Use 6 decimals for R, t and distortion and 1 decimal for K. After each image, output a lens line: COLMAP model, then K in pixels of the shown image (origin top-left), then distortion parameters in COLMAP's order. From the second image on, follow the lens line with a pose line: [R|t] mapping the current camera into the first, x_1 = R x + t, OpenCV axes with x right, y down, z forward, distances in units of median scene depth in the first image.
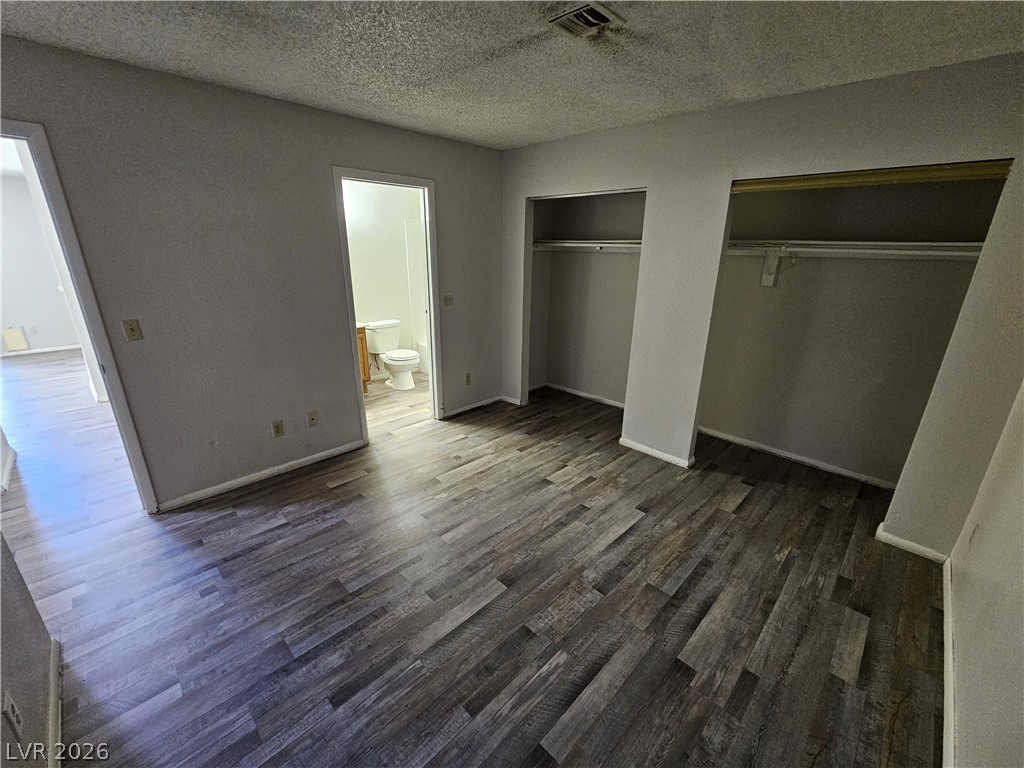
lens RADIAL K [[420.7, 0, 509.5], [0, 420.7, 385.5], [0, 0, 1]] dist [-0.006494, 0.003132]
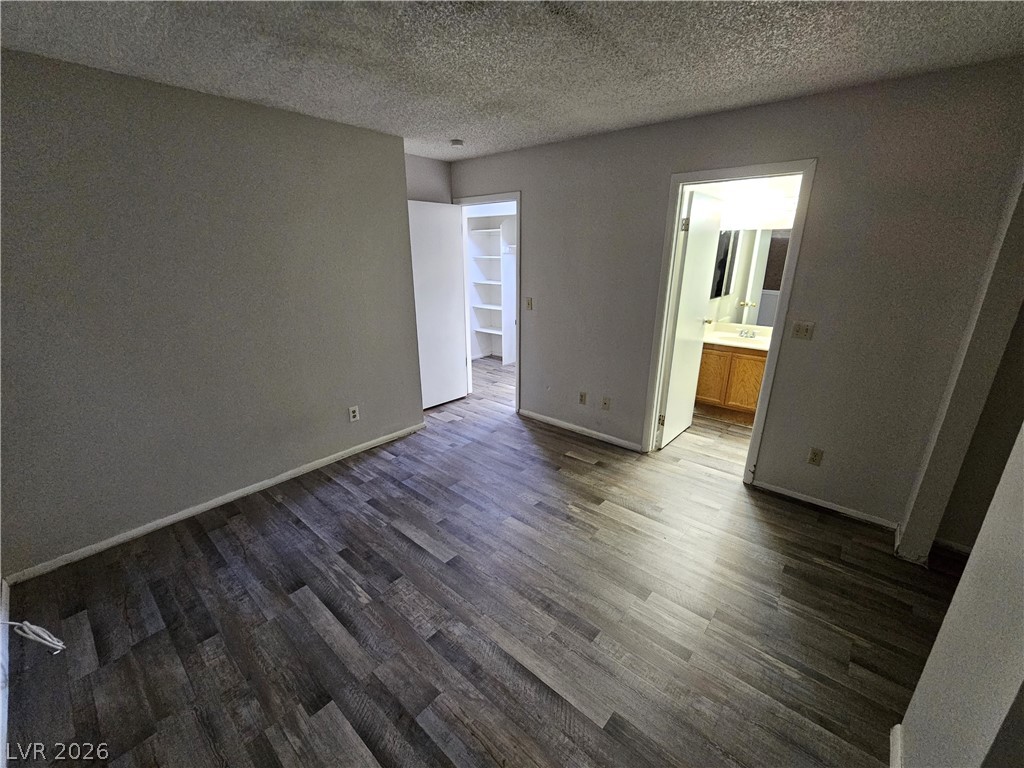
lens RADIAL K [[420.7, 0, 515.6], [0, 420.7, 387.7], [0, 0, 1]] dist [-0.006494, 0.003132]
pose [[0.071267, 0.294091, -0.953117, 0.906579], [-0.312101, 0.914141, 0.258727, -0.273189], [0.947372, 0.279030, 0.156934, 0.864364]]
